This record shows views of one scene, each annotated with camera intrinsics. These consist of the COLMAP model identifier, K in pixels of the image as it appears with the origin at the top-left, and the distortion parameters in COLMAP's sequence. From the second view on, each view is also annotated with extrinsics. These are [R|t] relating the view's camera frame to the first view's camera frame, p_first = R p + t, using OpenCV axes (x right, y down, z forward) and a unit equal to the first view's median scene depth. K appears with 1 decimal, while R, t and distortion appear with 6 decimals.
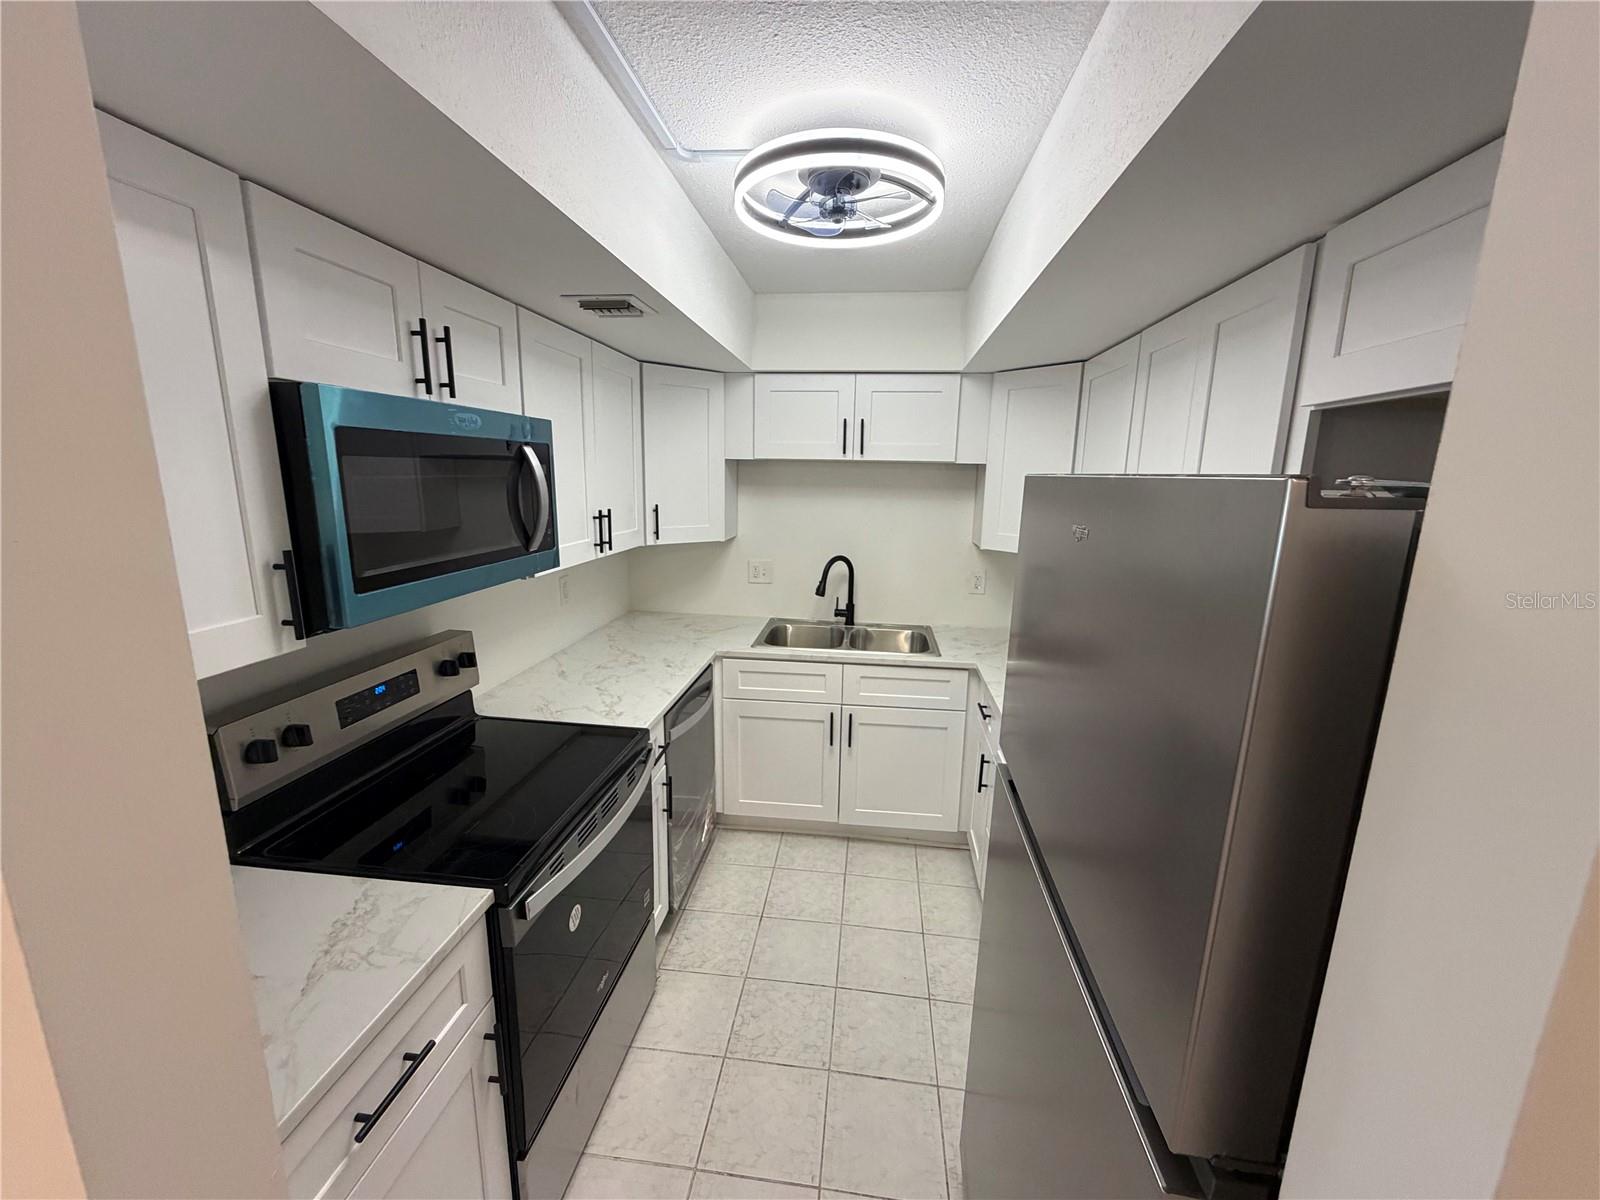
lens RADIAL K [[640.9, 0, 795.7], [0, 640.9, 600.8], [0, 0, 1]] dist [0.002214, -0.000117]
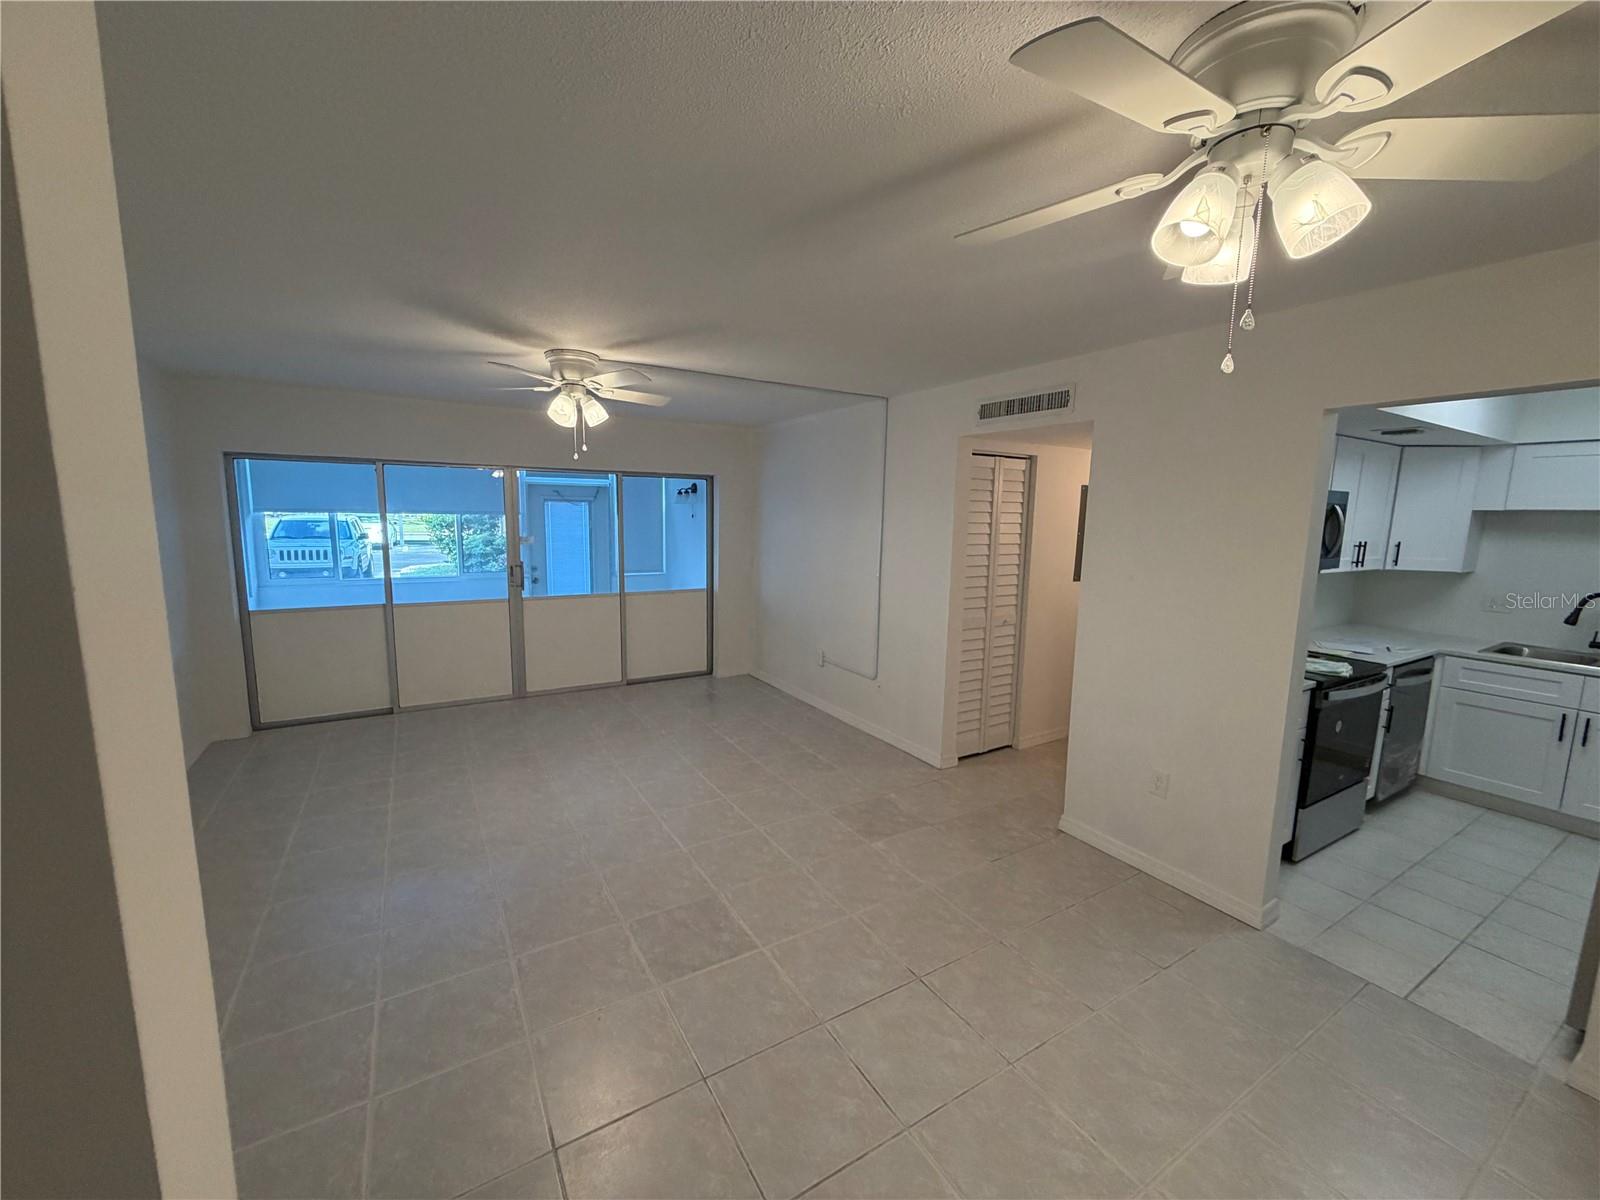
lens RADIAL K [[640.9, 0, 798.3], [0, 640.9, 600.9], [0, 0, 1]] dist [0.002214, -0.000117]
pose [[0.621316, 0.101854, -0.776912, 0.113256], [-0.160738, 0.986997, 0.000850, 0.283487], [0.766896, 0.124351, 0.629609, -1.336180]]
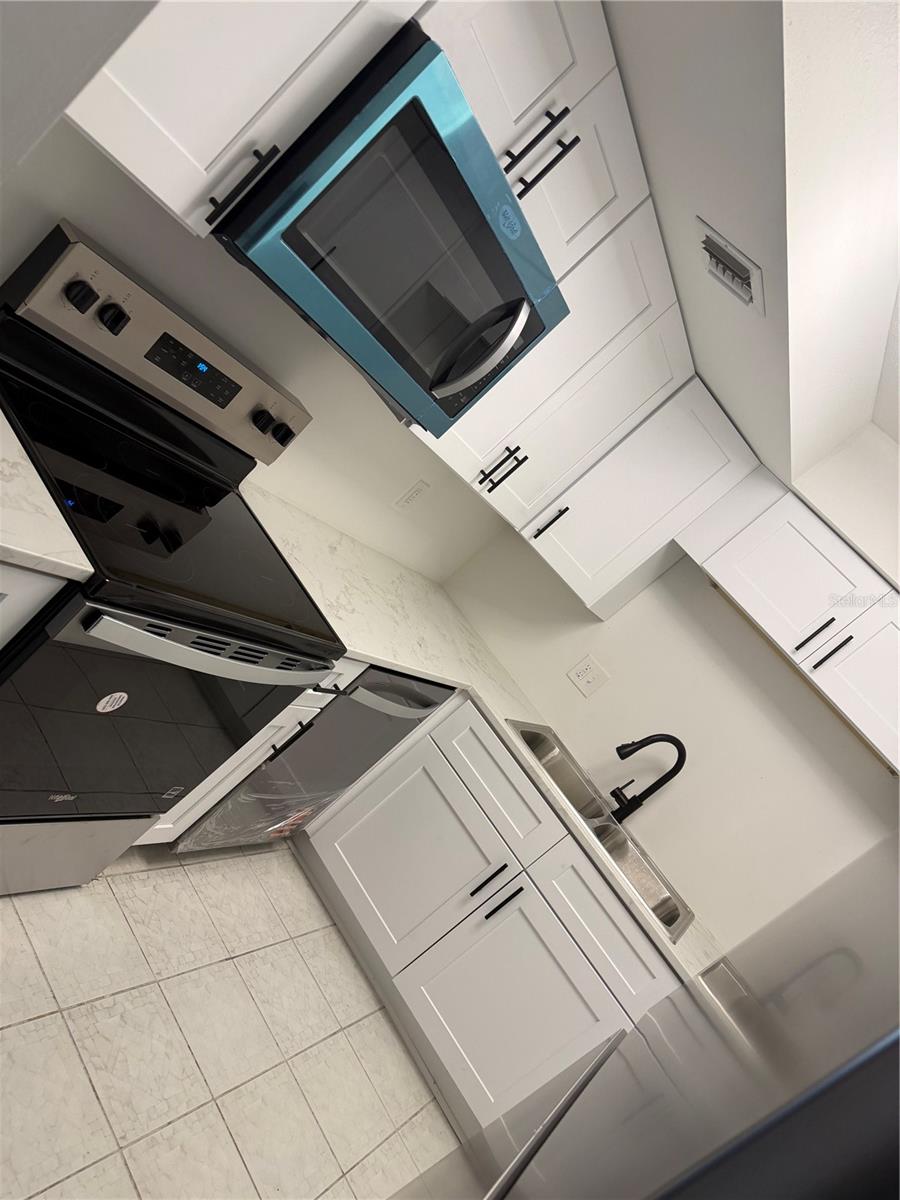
lens RADIAL K [[847.6, 0, 449.0], [0, 847.6, 602.5], [0, 0, 1]] dist [0.076152, -0.093653]
pose [[0.619267, 0.737248, -0.270137, 0.082894], [-0.771045, 0.635983, -0.031860, 0.098699], [0.148314, 0.228018, 0.962295, 0.012023]]
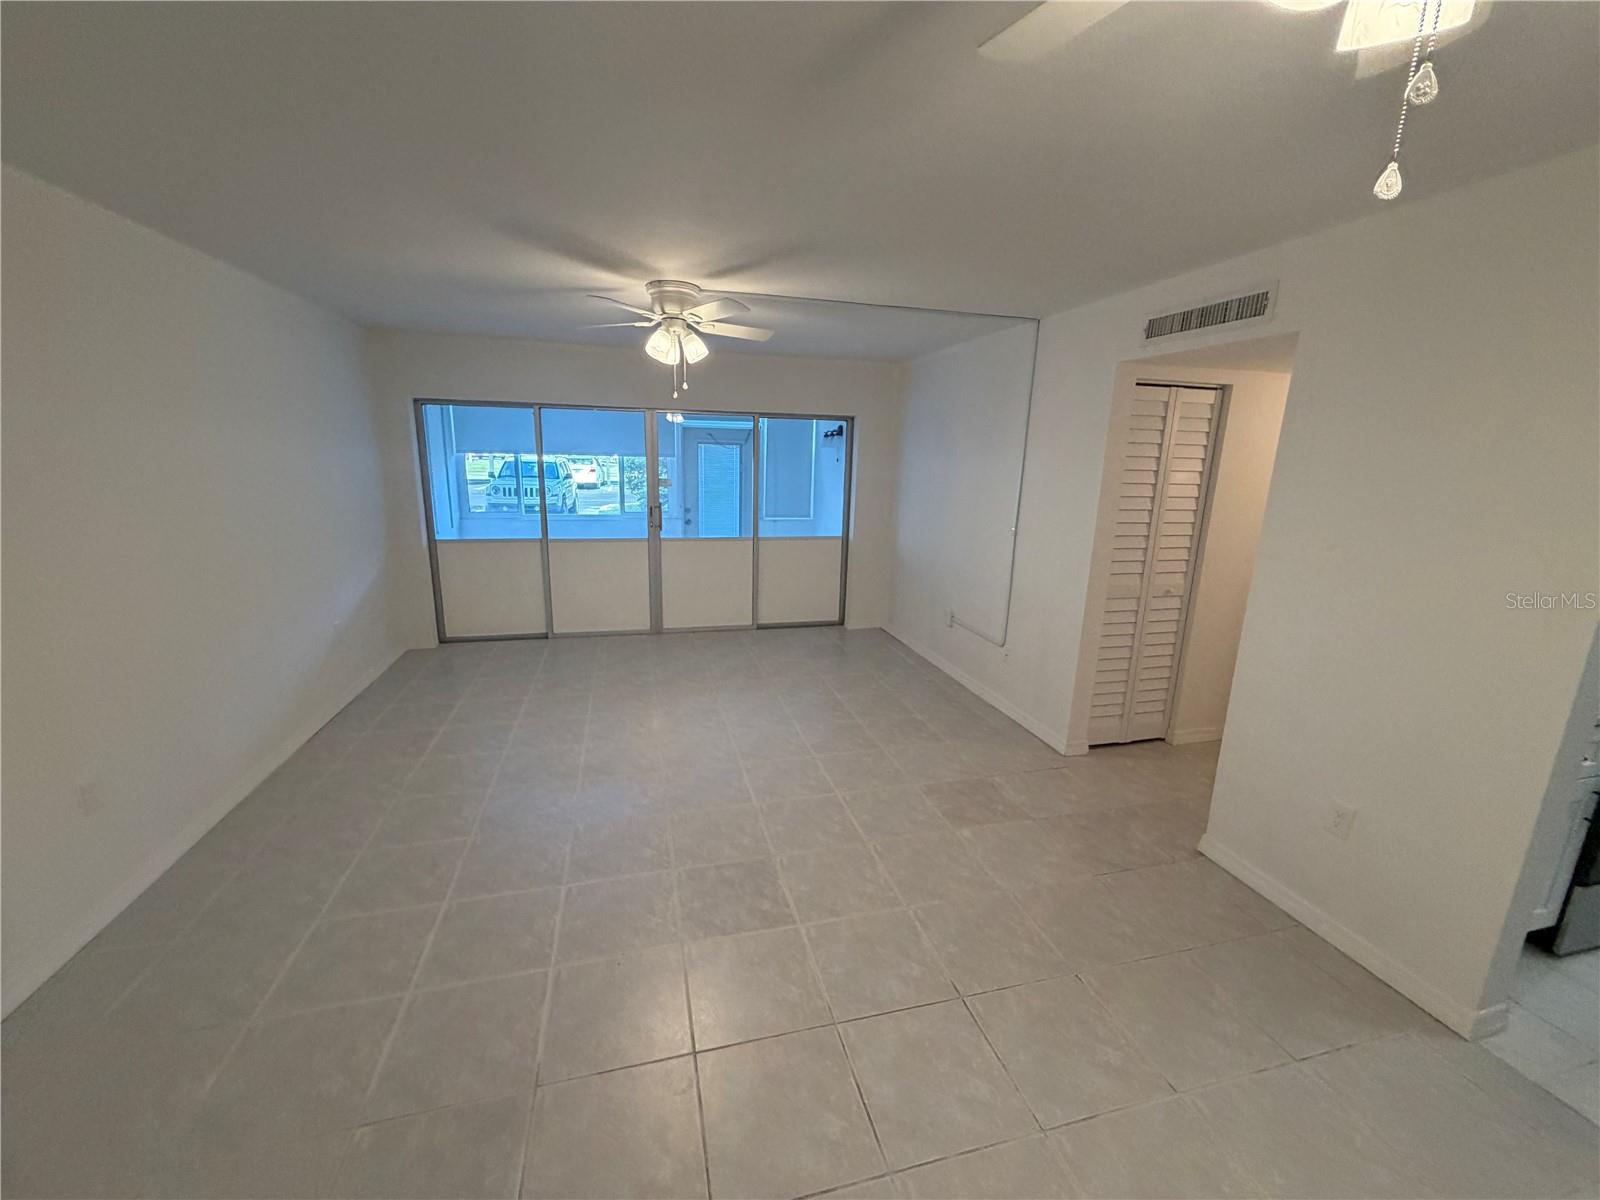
lens RADIAL K [[640.9, 0, 798.9], [0, 640.9, 600.8], [0, 0, 1]] dist [0.002214, -0.000117]
pose [[0.375678, 0.200054, -0.904900, 0.109120], [-0.199752, 0.970952, 0.131727, 0.231715], [0.904967, 0.131269, 0.404727, -1.056969]]
